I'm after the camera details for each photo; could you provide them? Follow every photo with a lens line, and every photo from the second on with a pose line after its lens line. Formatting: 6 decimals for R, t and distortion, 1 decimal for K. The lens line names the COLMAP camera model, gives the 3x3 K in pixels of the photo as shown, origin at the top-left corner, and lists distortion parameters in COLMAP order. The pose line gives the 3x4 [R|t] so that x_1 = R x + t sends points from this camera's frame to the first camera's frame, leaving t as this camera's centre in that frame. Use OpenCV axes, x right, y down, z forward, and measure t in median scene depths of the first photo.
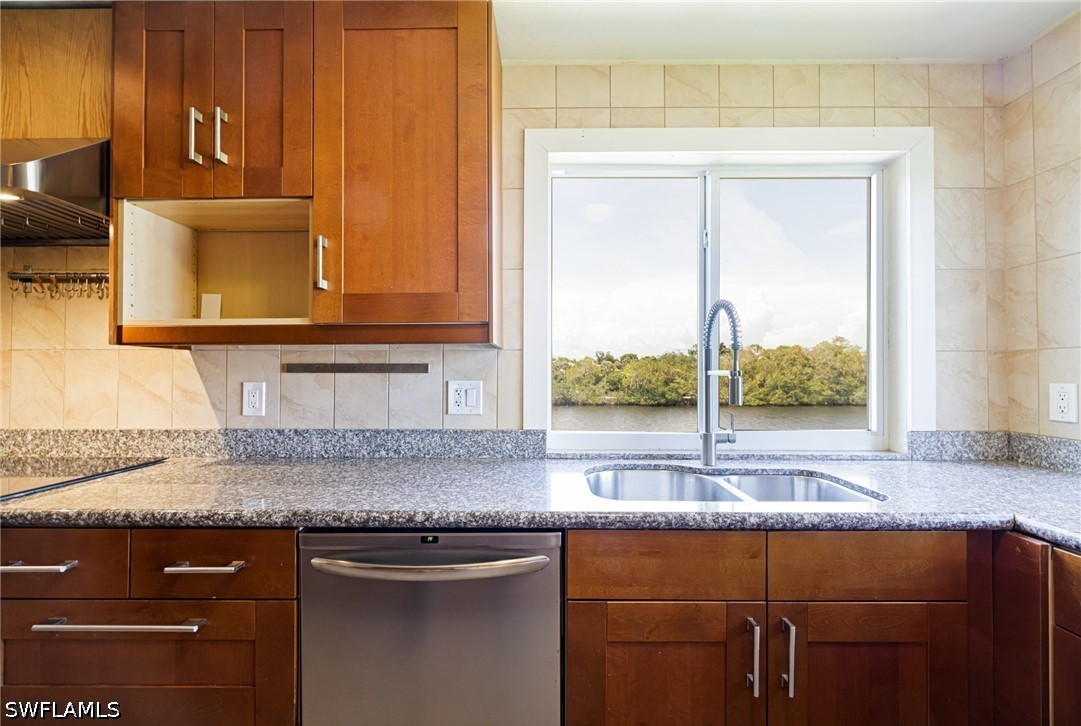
lens RADIAL K [[454.9, 0, 528.6], [0, 454.9, 370.7], [0, 0, 1]] dist [0.002062, -0.000360]
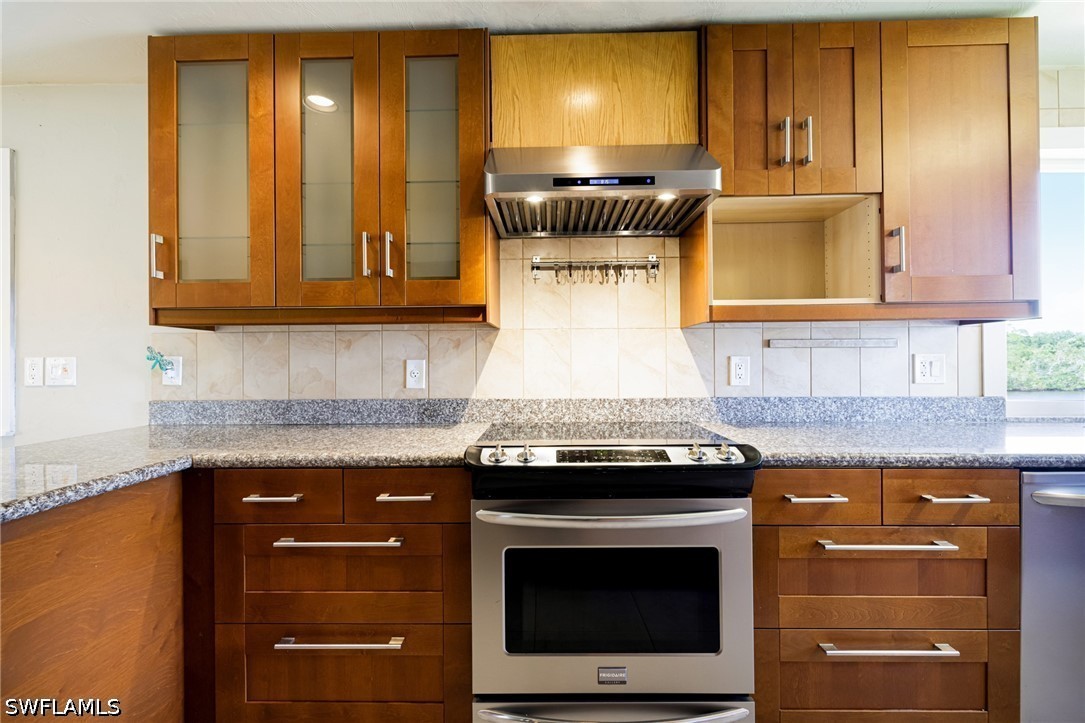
lens RADIAL K [[453.6, 0, 551.6], [0, 453.6, 362.9], [0, 0, 1]] dist [-0.000578, 0.000359]
pose [[0.999890, -0.006220, -0.013467, -1.069268], [0.006377, 0.999912, 0.011619, 0.026109], [0.013393, -0.011703, 0.999842, -0.138946]]
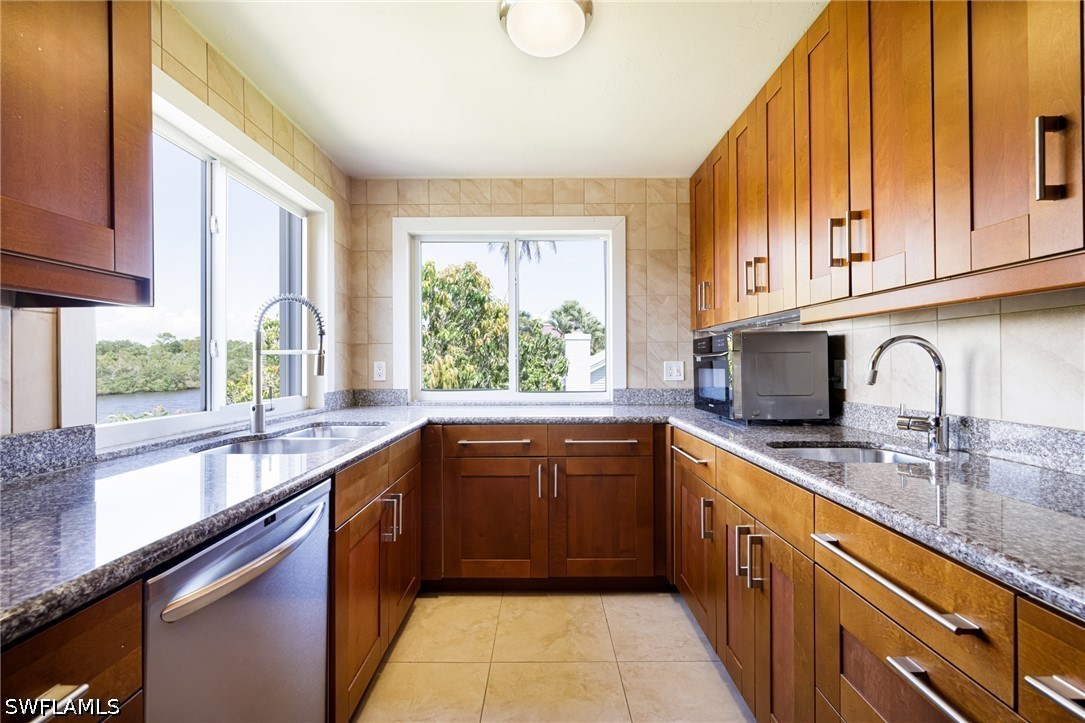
lens RADIAL K [[453.6, 0, 543.7], [0, 453.6, 360.9], [0, 0, 1]] dist [-0.000578, 0.000359]
pose [[-0.007253, 0.004130, 0.999965, -0.706863], [-0.003590, 0.999985, -0.004157, 0.027295], [-0.999967, -0.003620, -0.007238, 0.270848]]
